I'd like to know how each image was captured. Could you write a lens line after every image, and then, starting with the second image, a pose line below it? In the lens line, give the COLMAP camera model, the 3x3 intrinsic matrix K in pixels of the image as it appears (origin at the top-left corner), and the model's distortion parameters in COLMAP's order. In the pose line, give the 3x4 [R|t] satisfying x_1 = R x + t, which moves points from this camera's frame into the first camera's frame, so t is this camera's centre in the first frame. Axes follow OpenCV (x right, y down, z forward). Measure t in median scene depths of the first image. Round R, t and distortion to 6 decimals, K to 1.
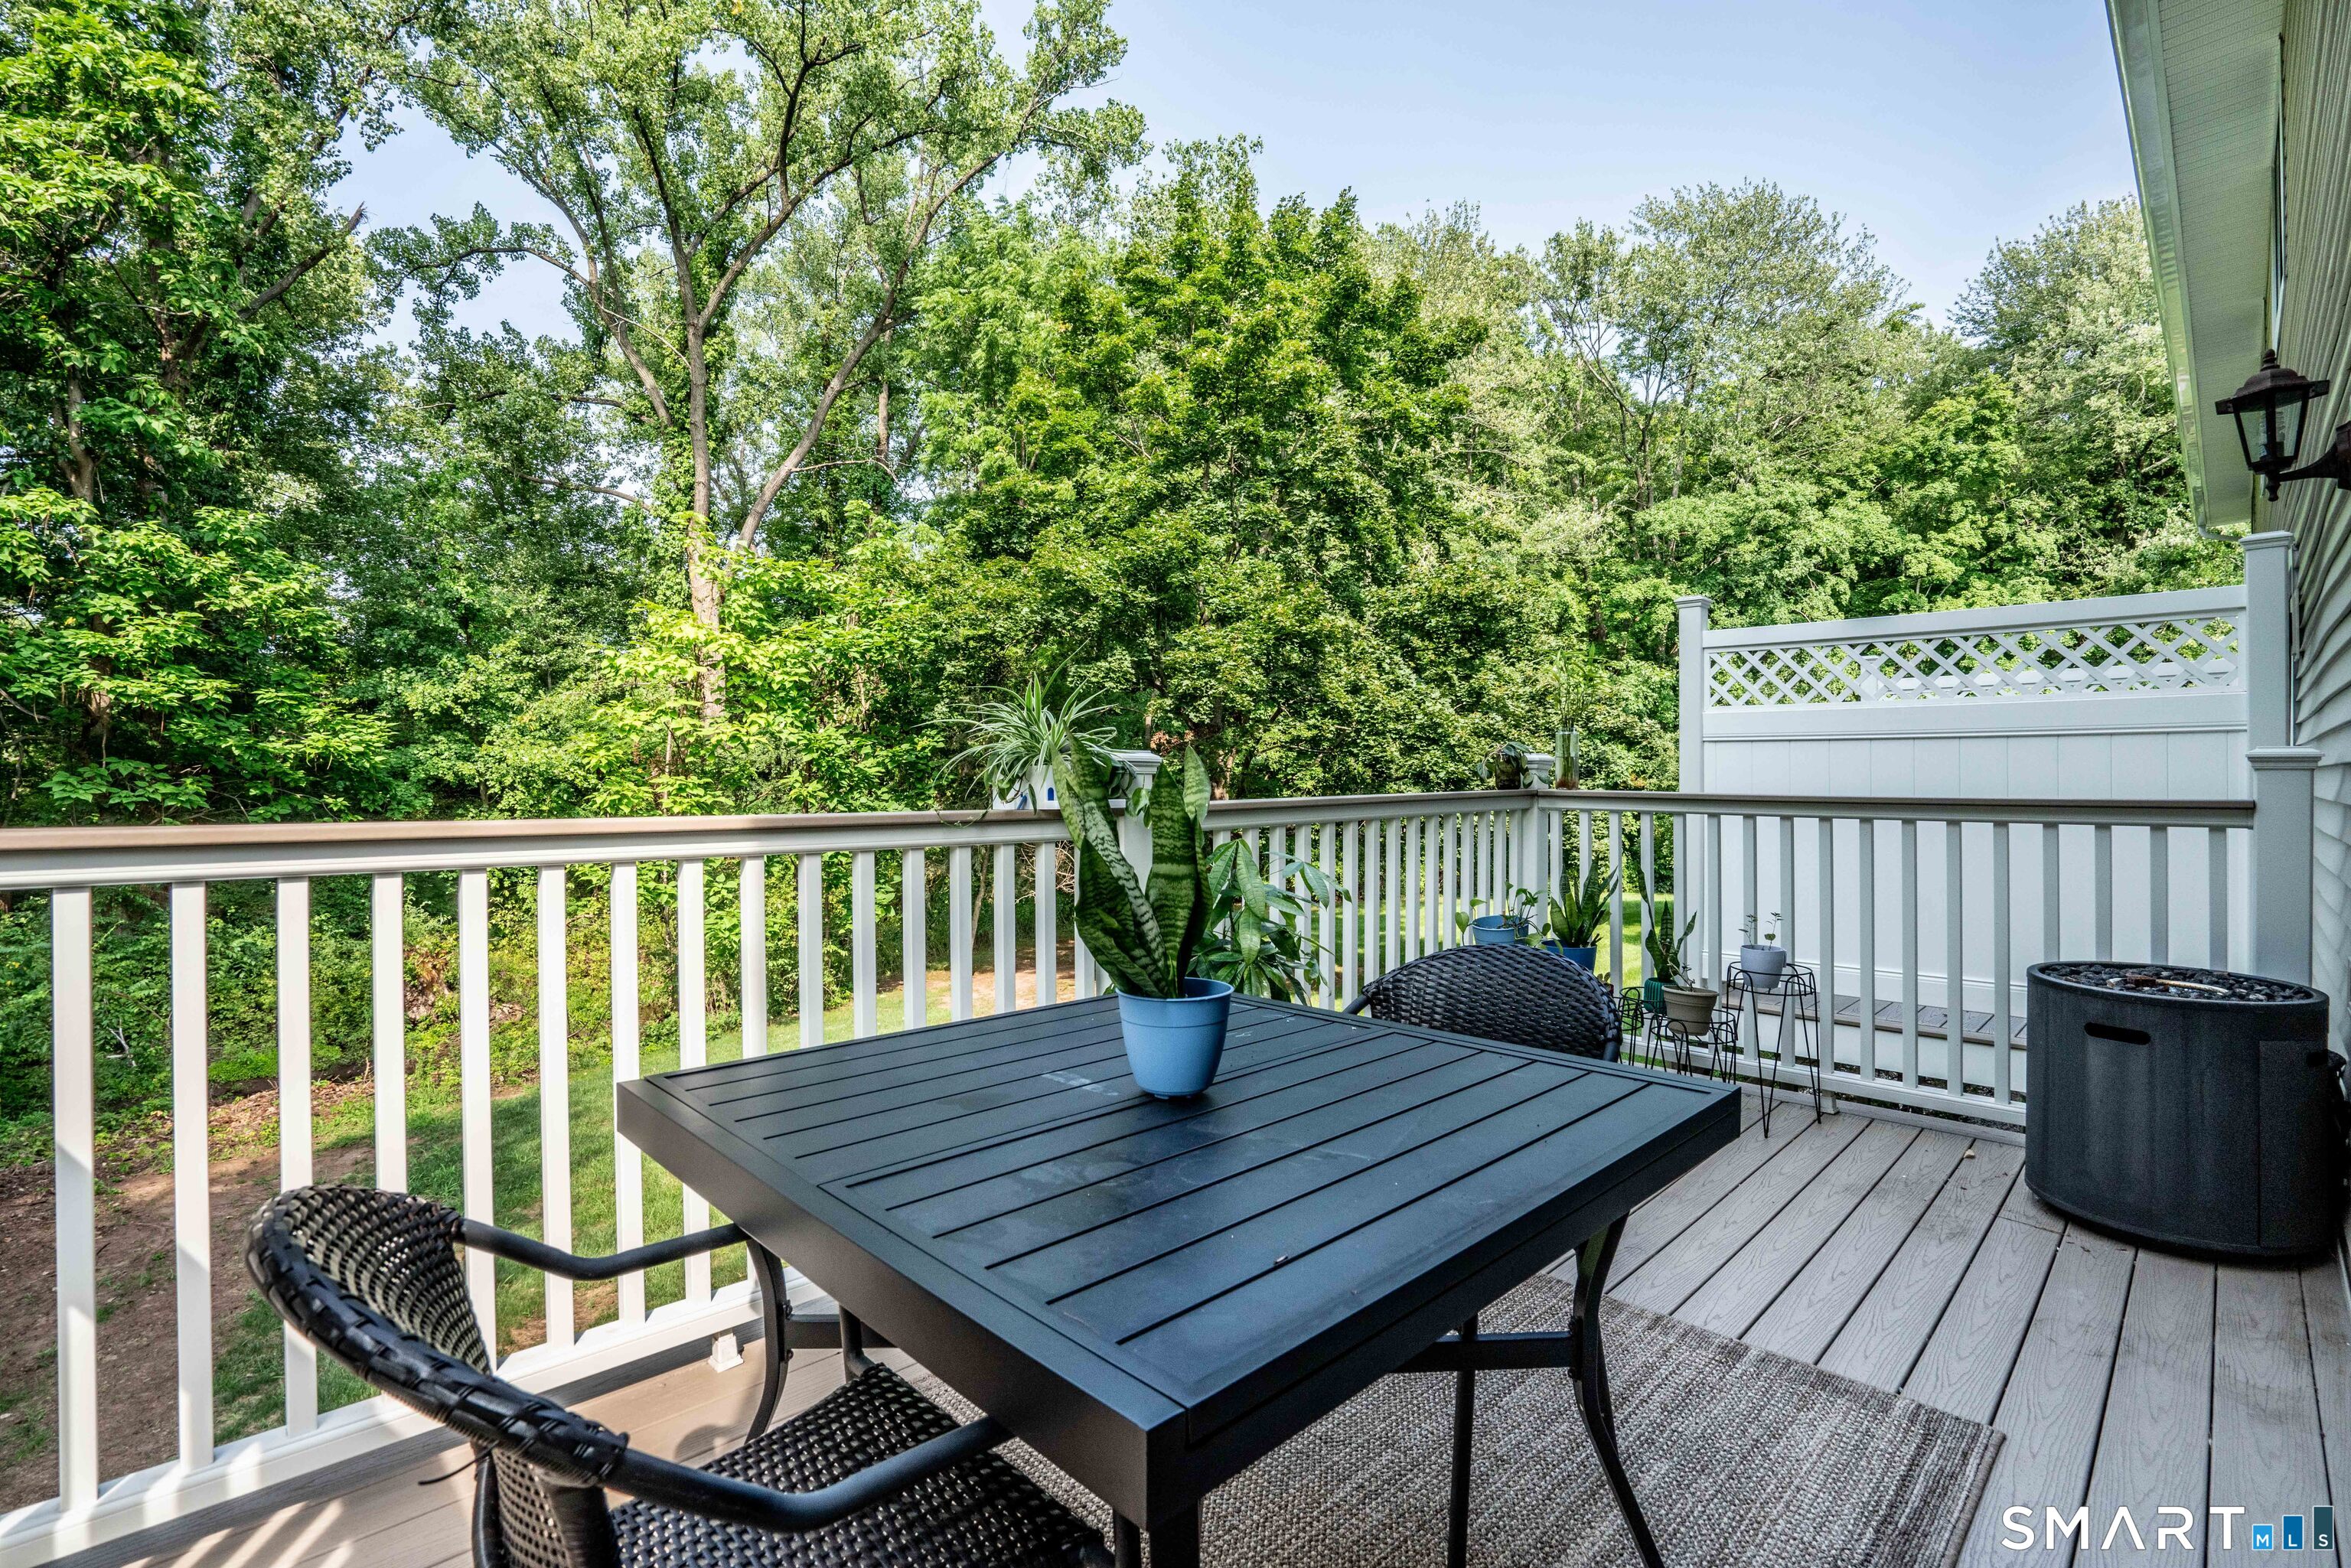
lens RADIAL K [[1089.9, 0, 1178.4], [0, 1089.9, 780.1], [0, 0, 1]] dist [-0.049559, 0.017989]
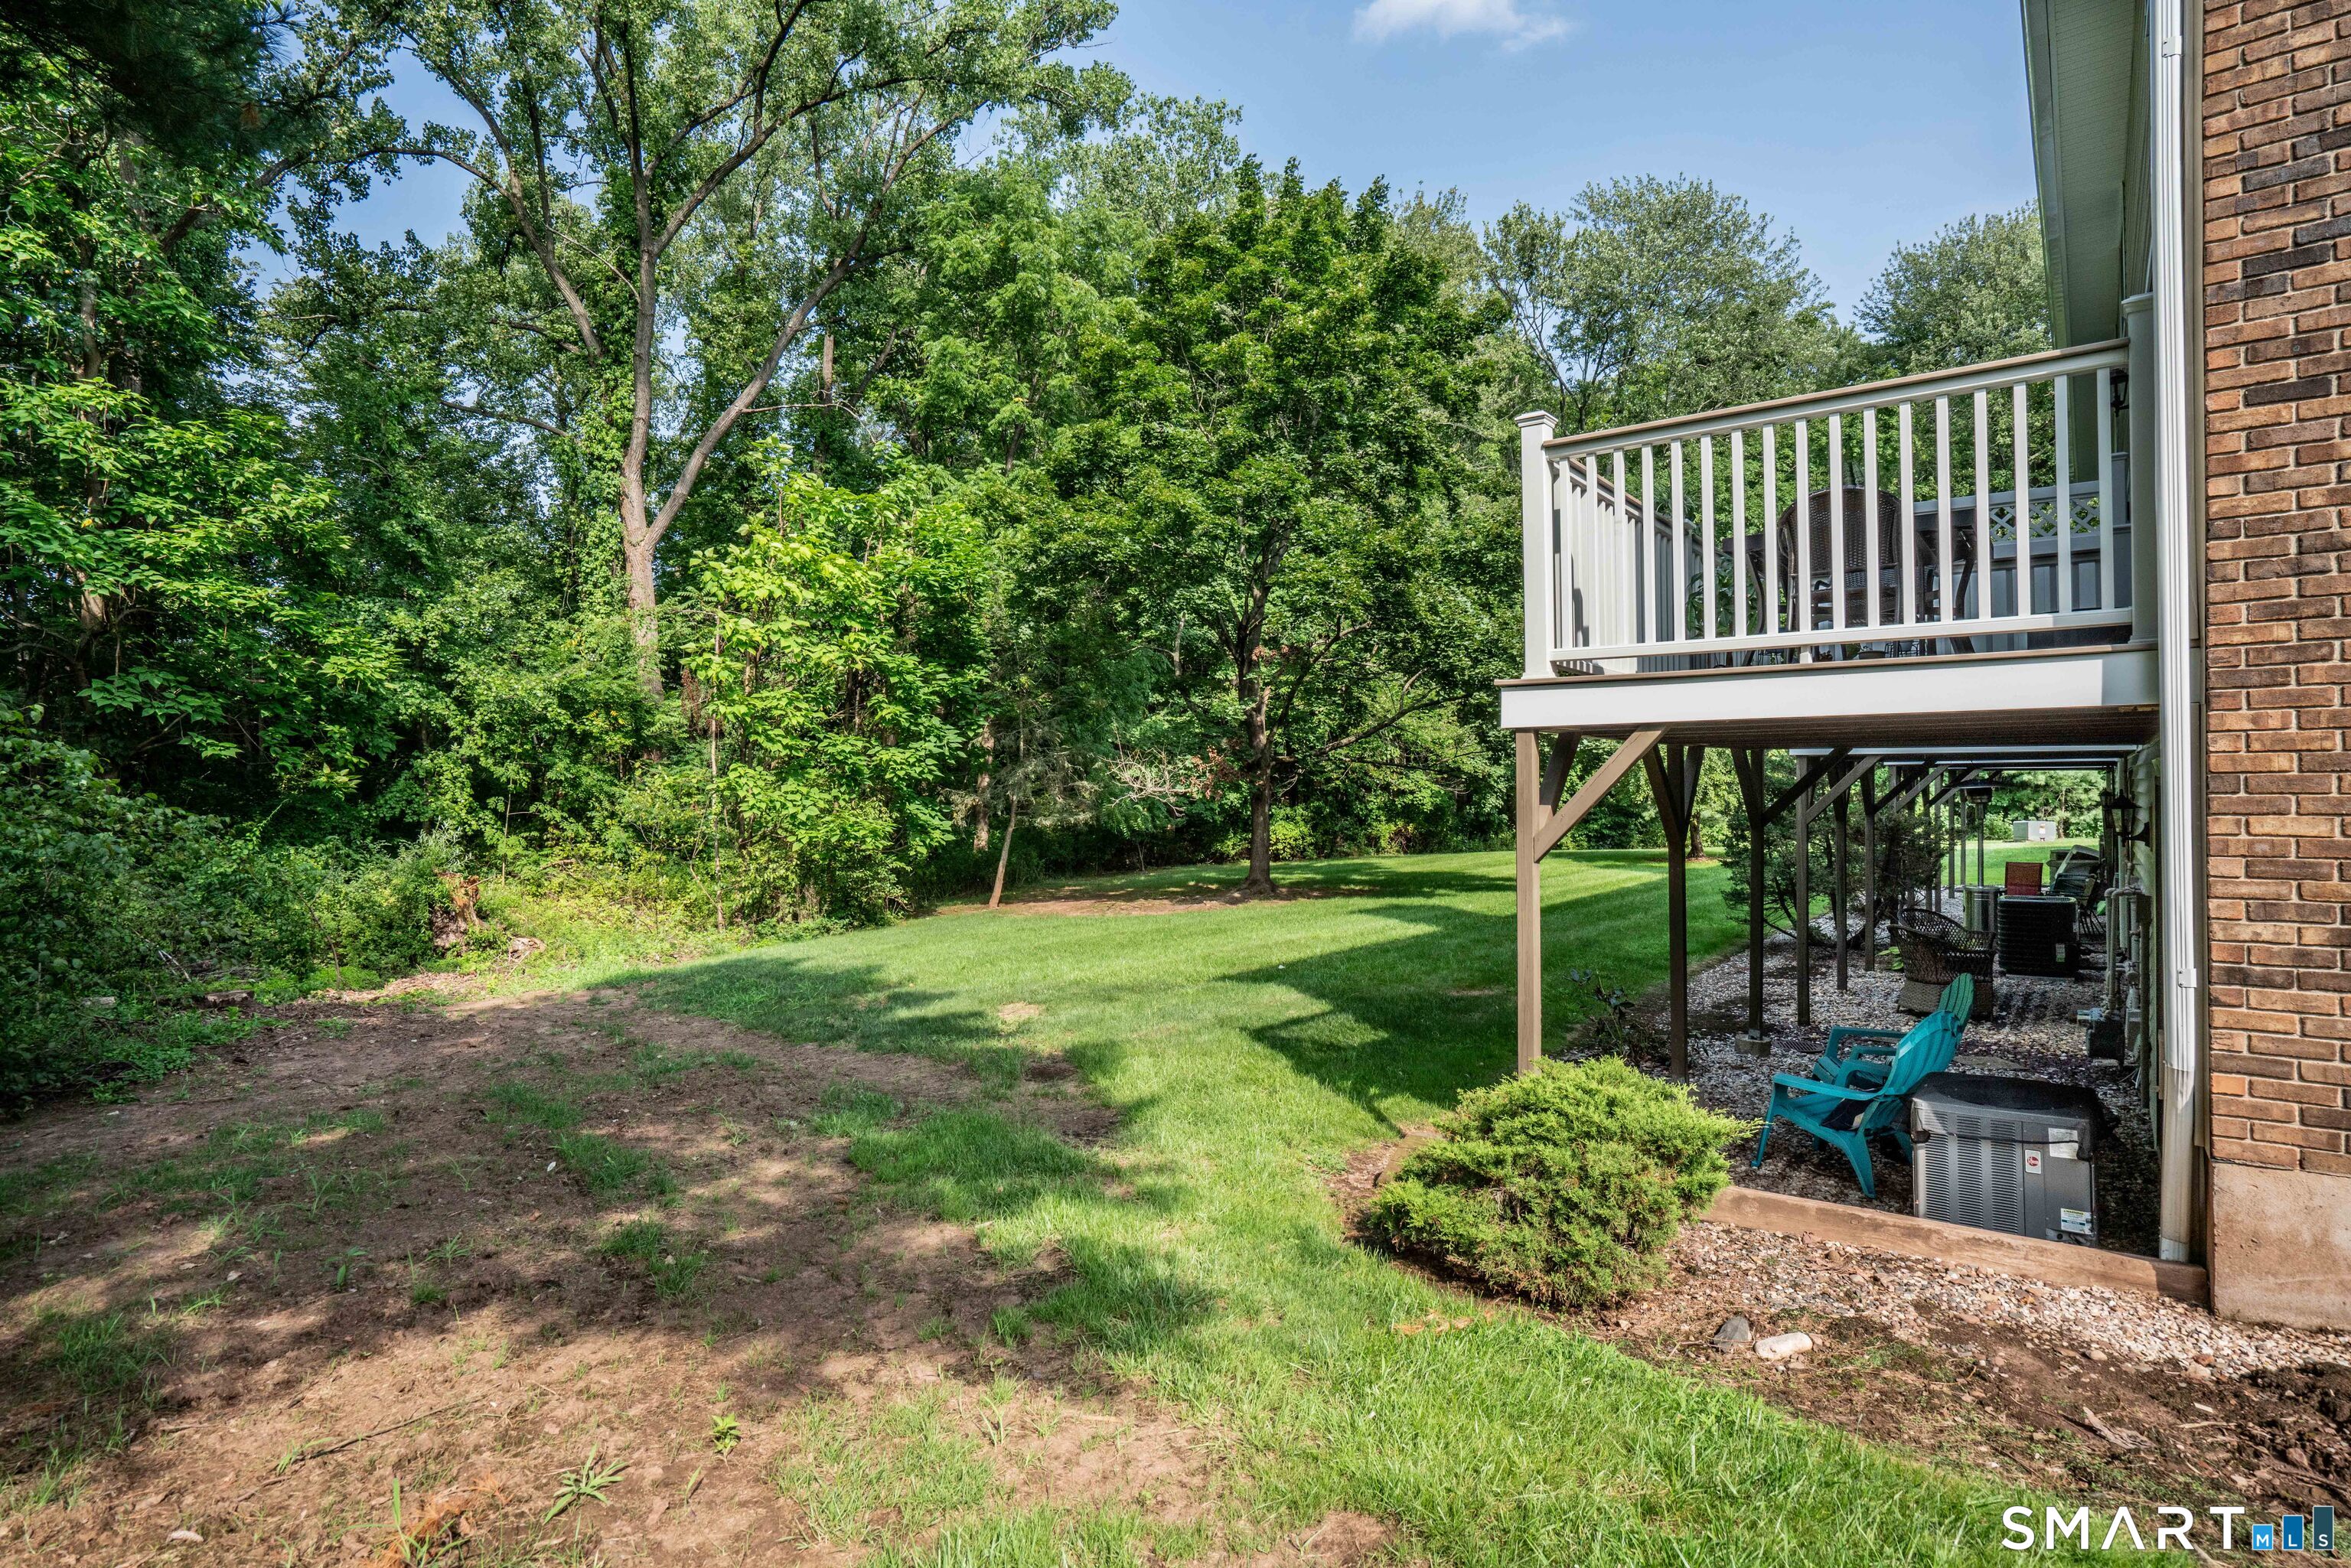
lens RADIAL K [[1244.2, 0, 1178.1], [0, 1244.2, 769.8], [0, 0, 1]] dist [-0.024299, 0.012711]
pose [[0.989850, 0.005030, 0.142024, -0.153816], [-0.002161, 0.999791, -0.020341, 0.060170], [-0.142097, 0.019828, 0.989654, -0.151448]]
